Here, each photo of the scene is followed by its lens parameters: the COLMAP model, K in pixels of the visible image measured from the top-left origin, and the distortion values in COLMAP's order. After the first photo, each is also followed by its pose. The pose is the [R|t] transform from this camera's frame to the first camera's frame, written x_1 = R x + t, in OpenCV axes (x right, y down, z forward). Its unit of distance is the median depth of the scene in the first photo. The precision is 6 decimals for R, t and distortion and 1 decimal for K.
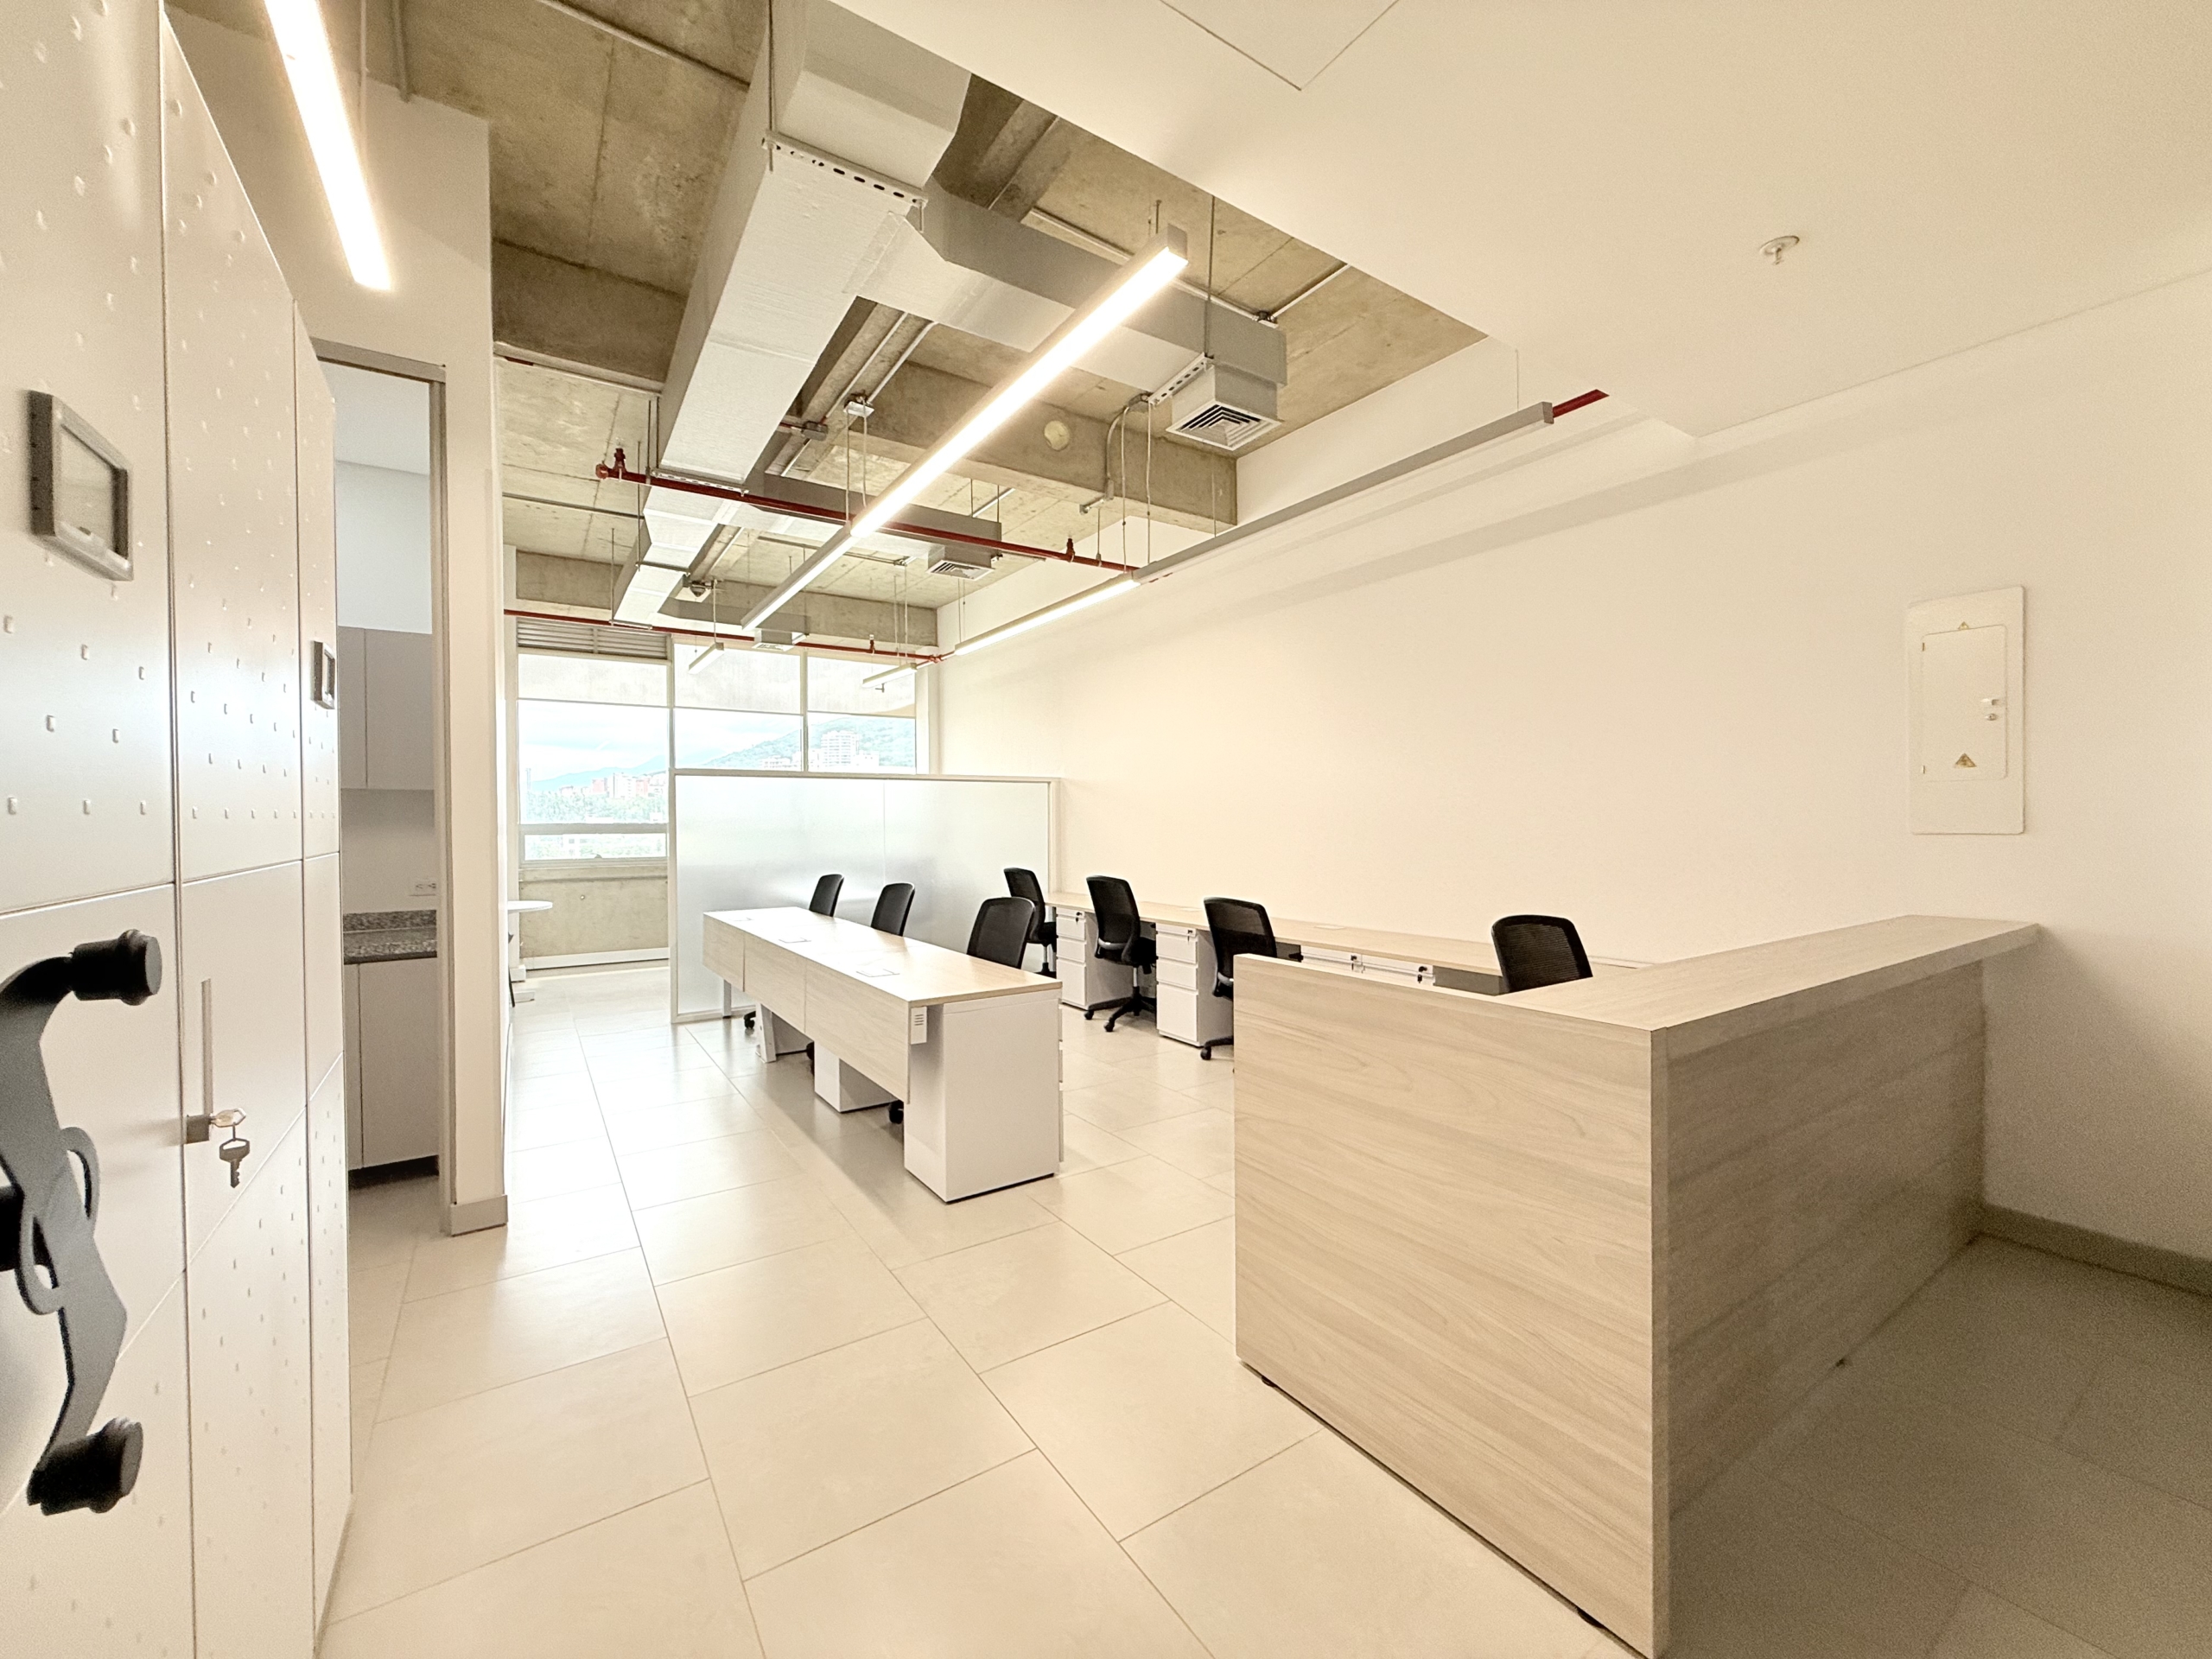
lens RADIAL K [[880.5, 0, 1107.1], [0, 880.5, 823.9], [0, 0, 1]] dist [0.003102, -0.000564]
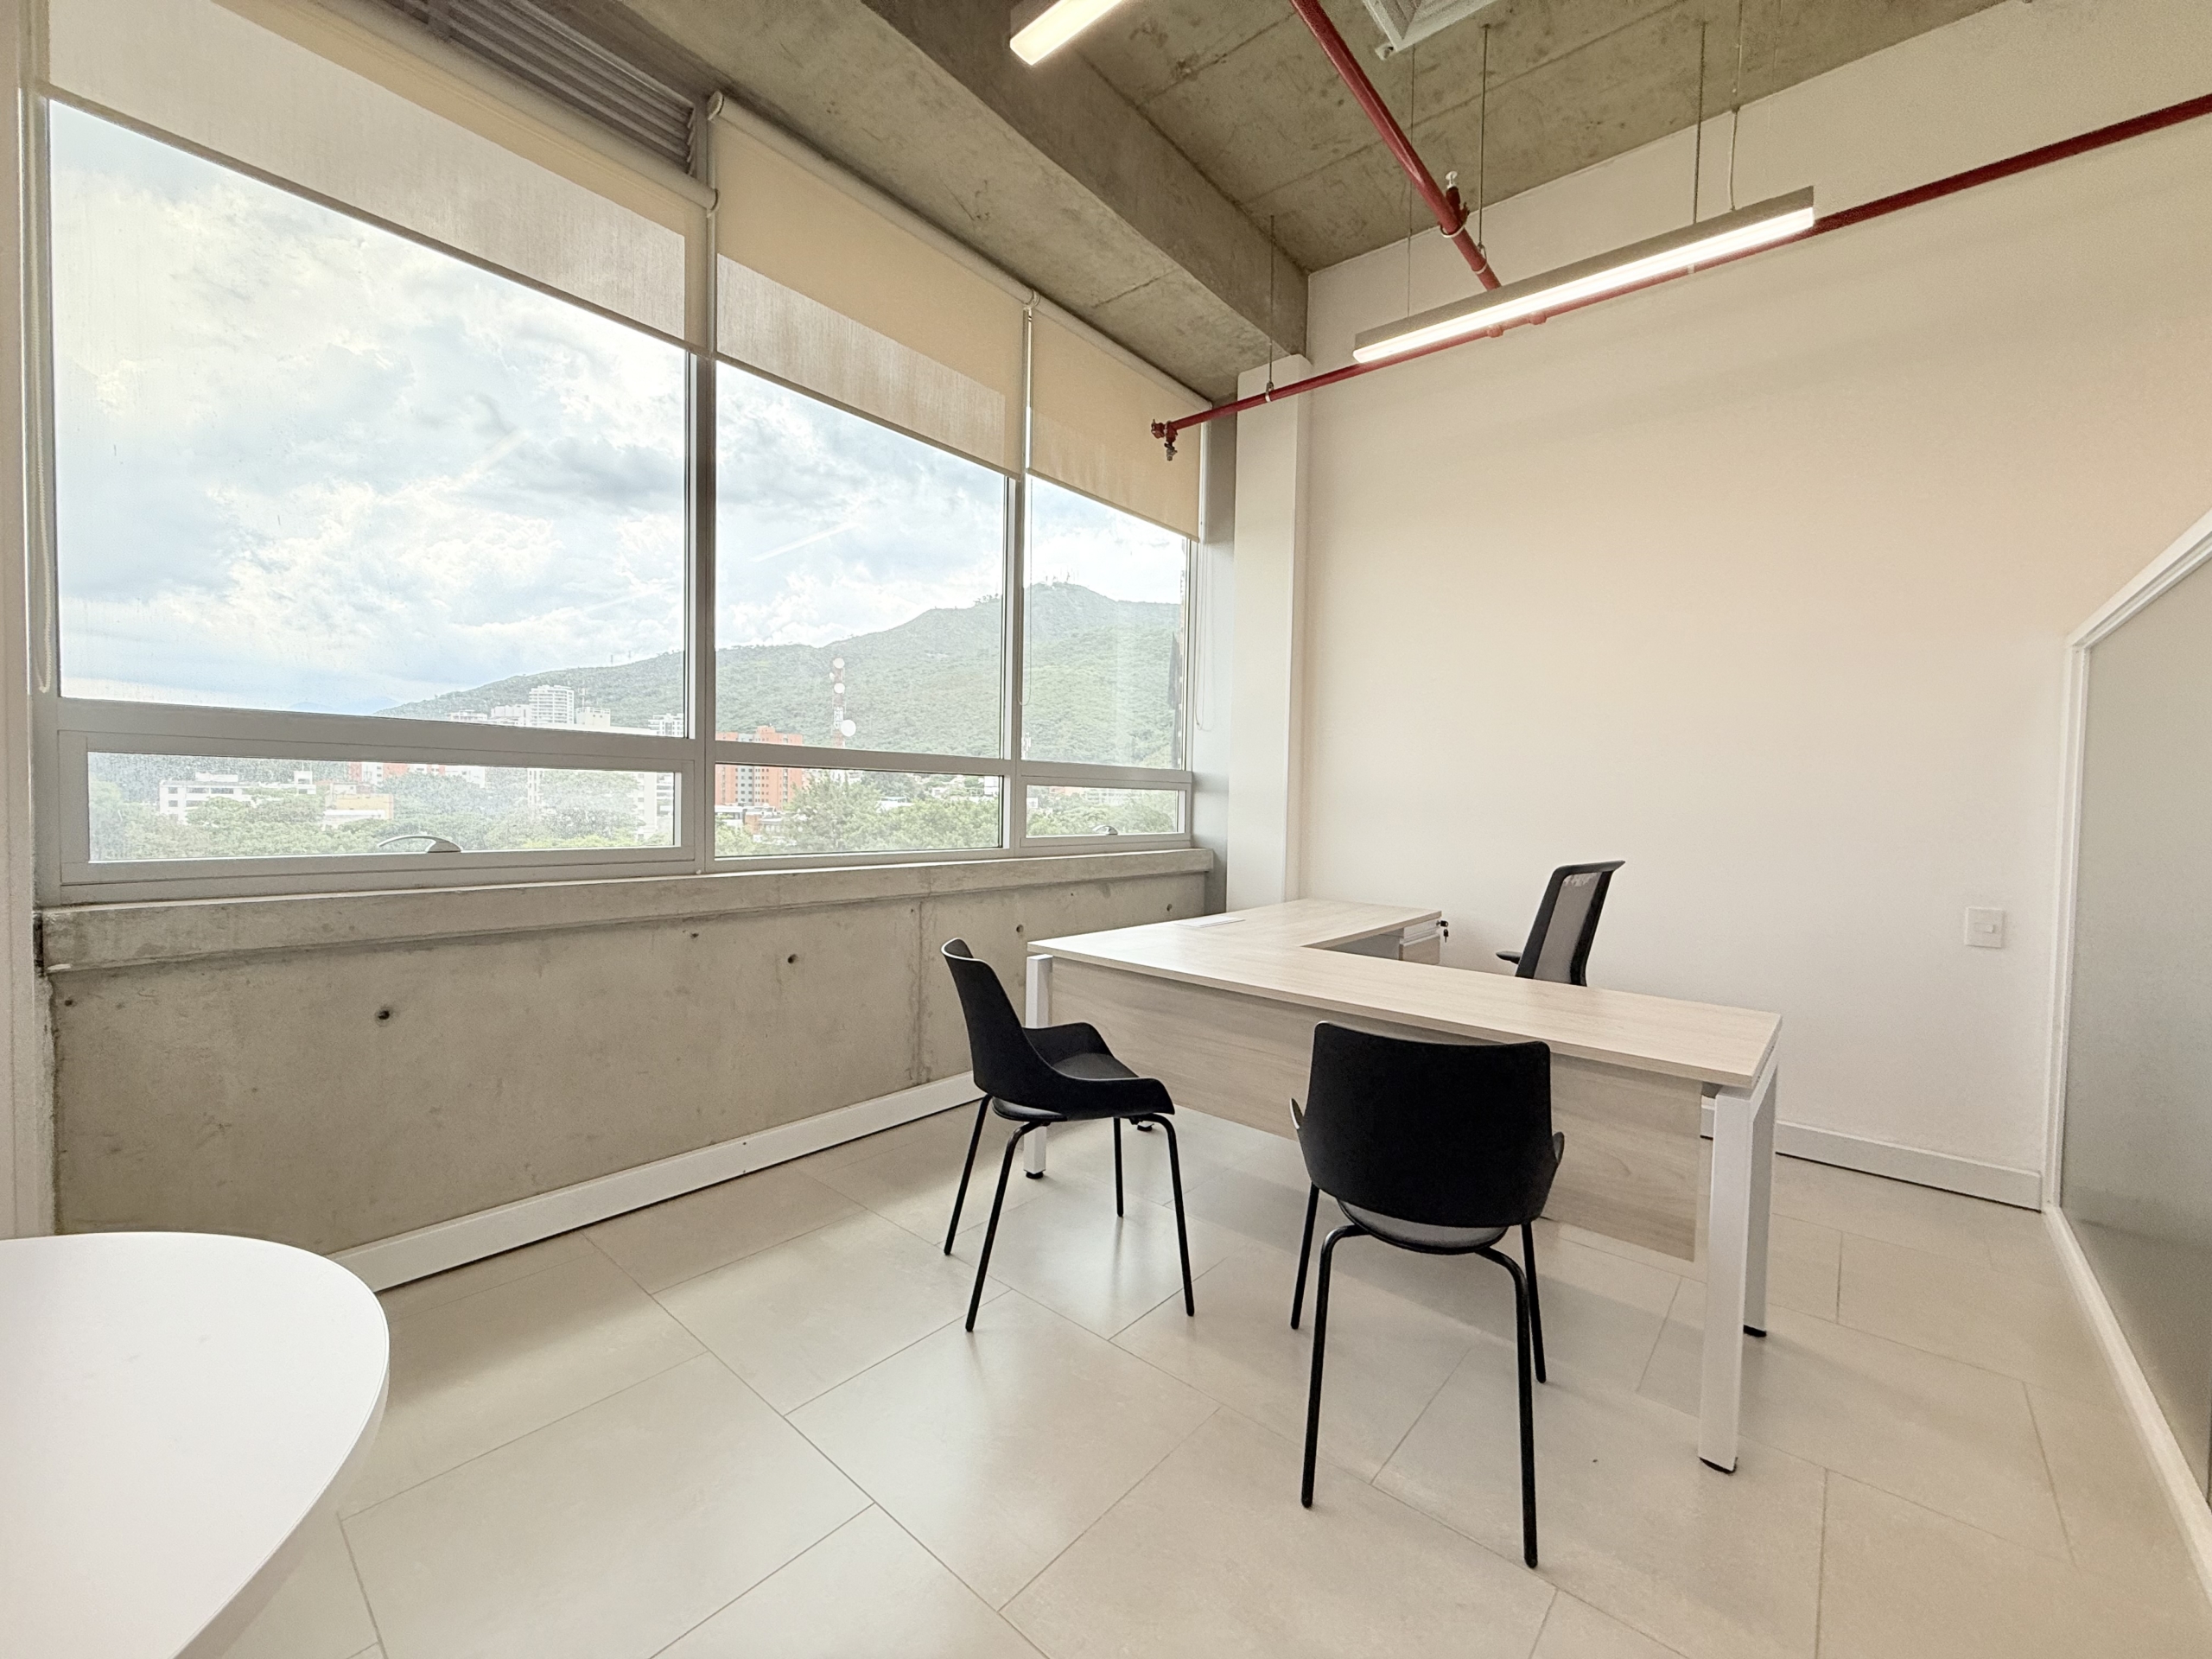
lens RADIAL K [[880.5, 0, 1108.5], [0, 880.5, 830.0], [0, 0, 1]] dist [0.003102, -0.000564]
pose [[0.964187, 0.017835, 0.264622, -0.456377], [-0.025179, 0.999385, 0.024387, 0.020511], [-0.264025, -0.030176, 0.964044, 0.696020]]
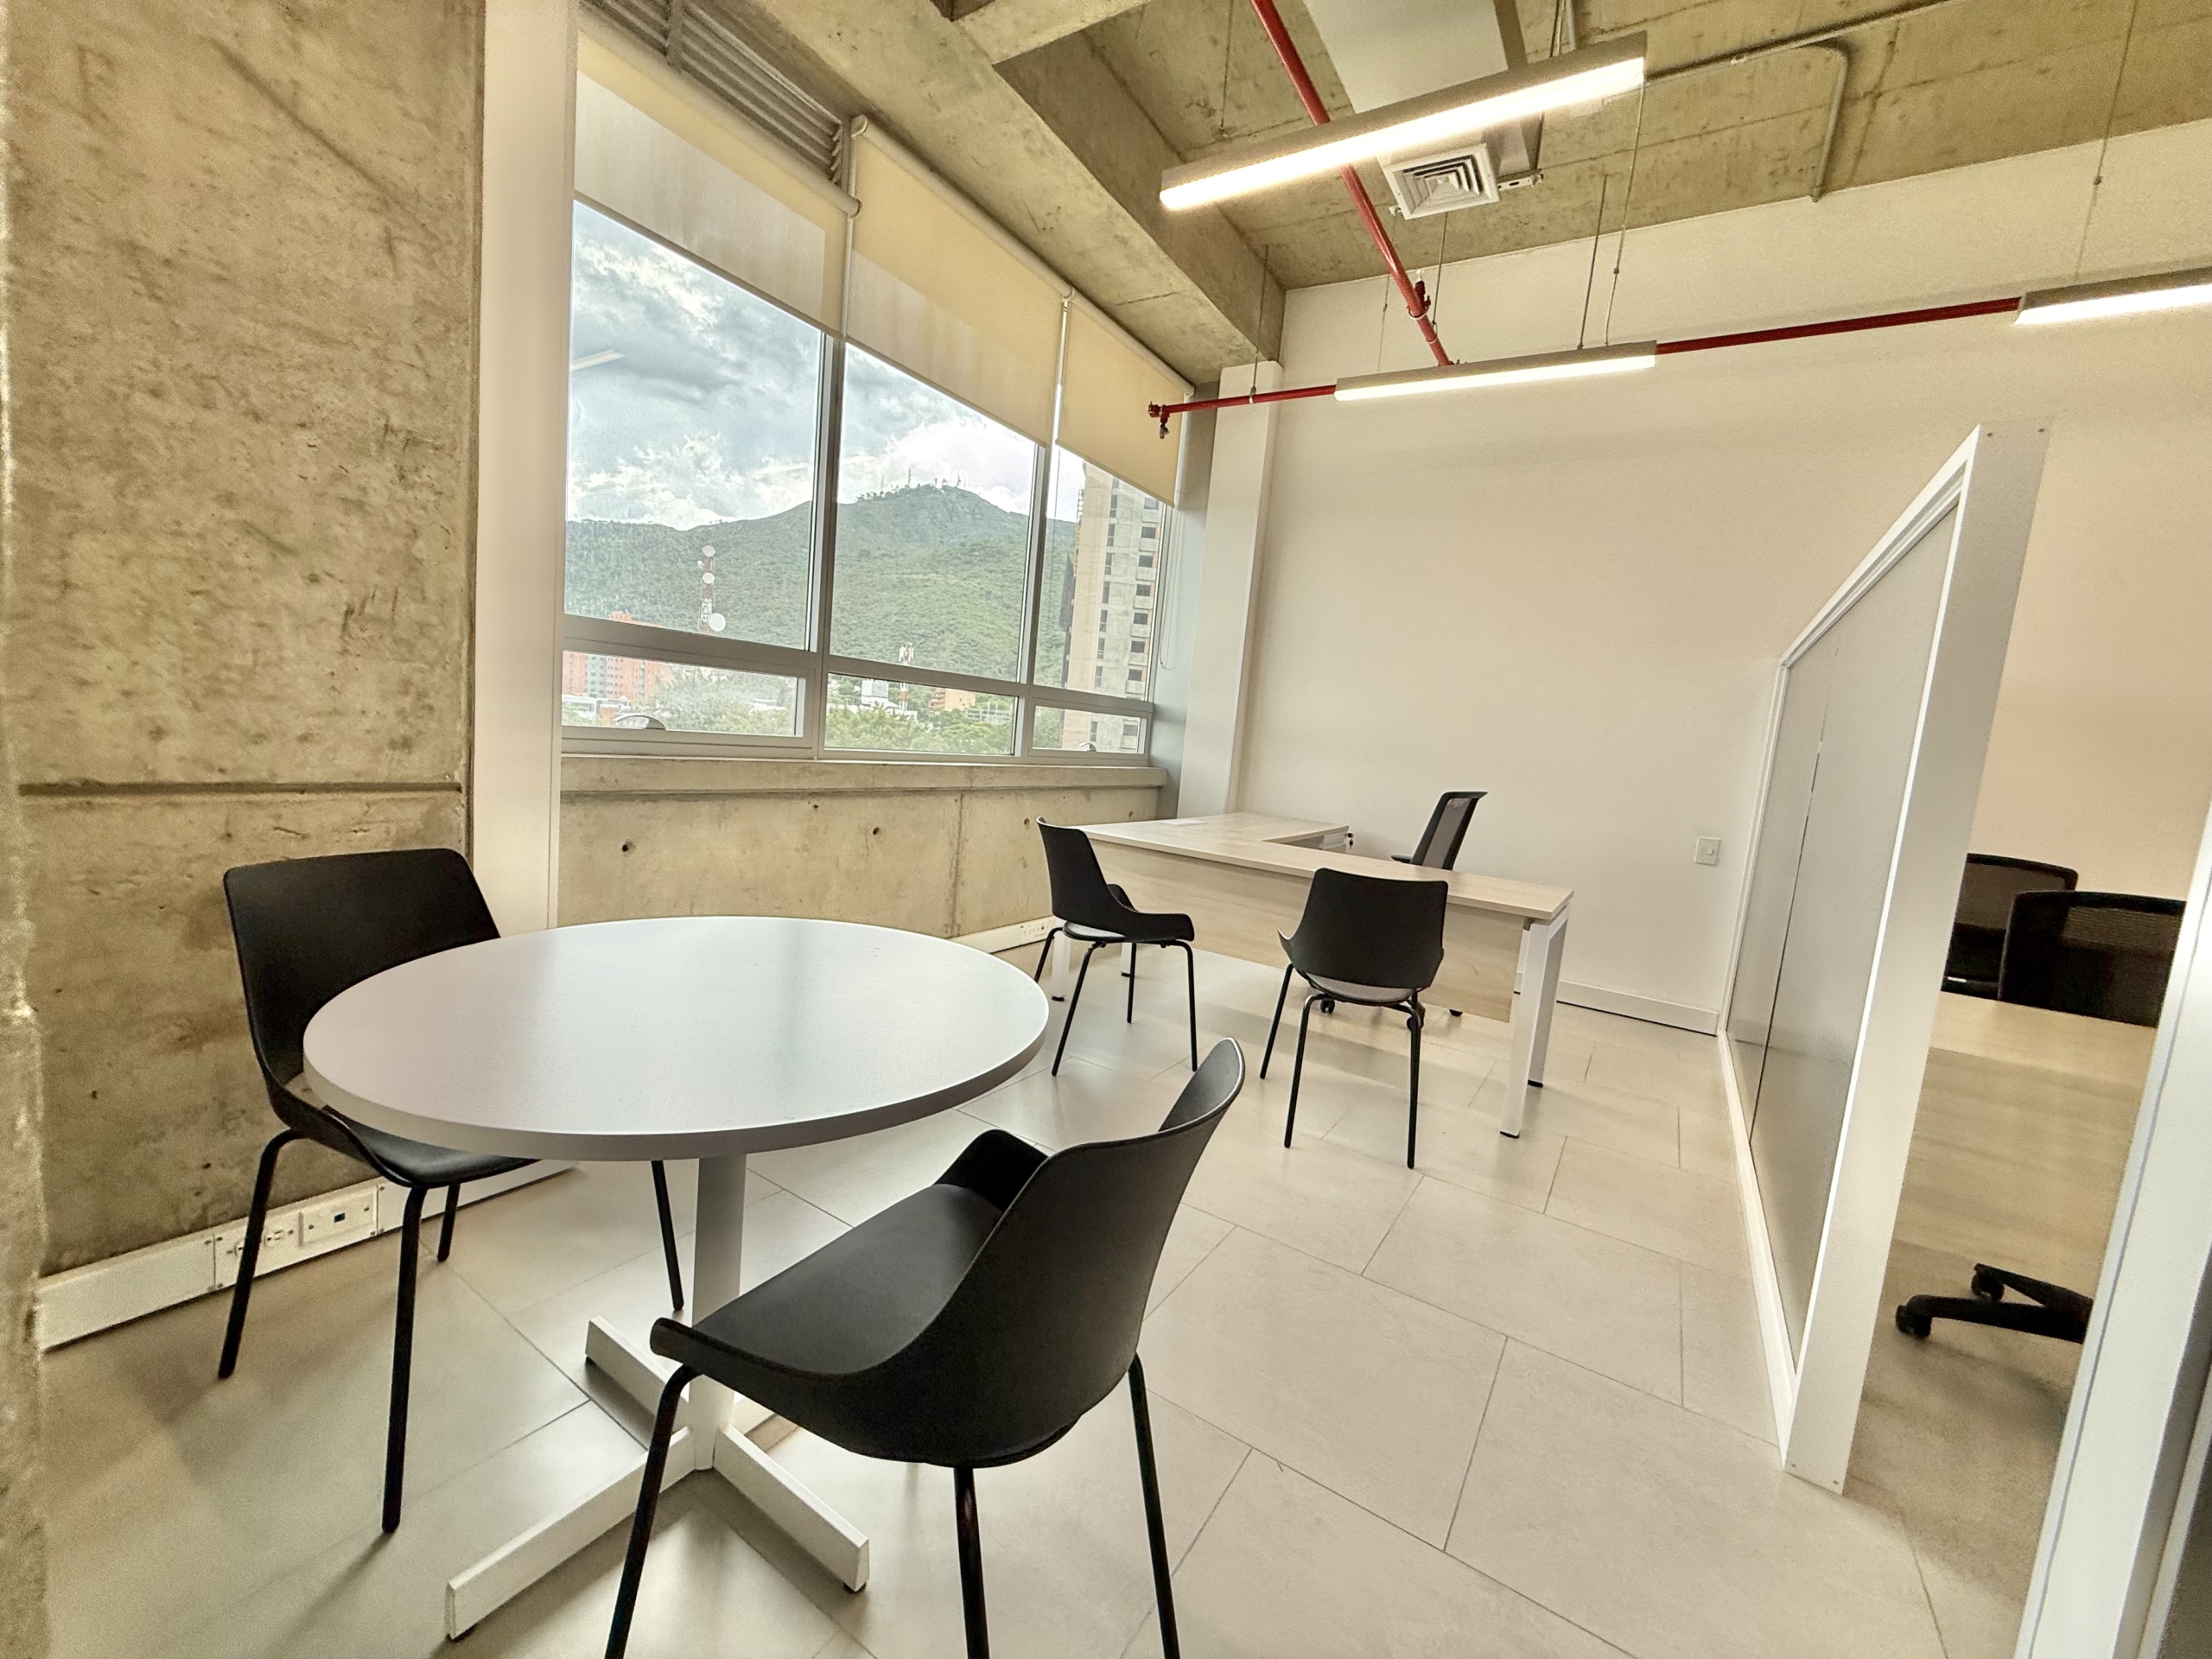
lens RADIAL K [[880.5, 0, 1105.7], [0, 880.5, 837.2], [0, 0, 1]] dist [0.003102, -0.000564]
pose [[0.915646, 0.040707, 0.399920, -0.548608], [-0.092583, 0.989469, 0.111260, 0.025437], [-0.391180, -0.138901, 0.909772, 0.617641]]
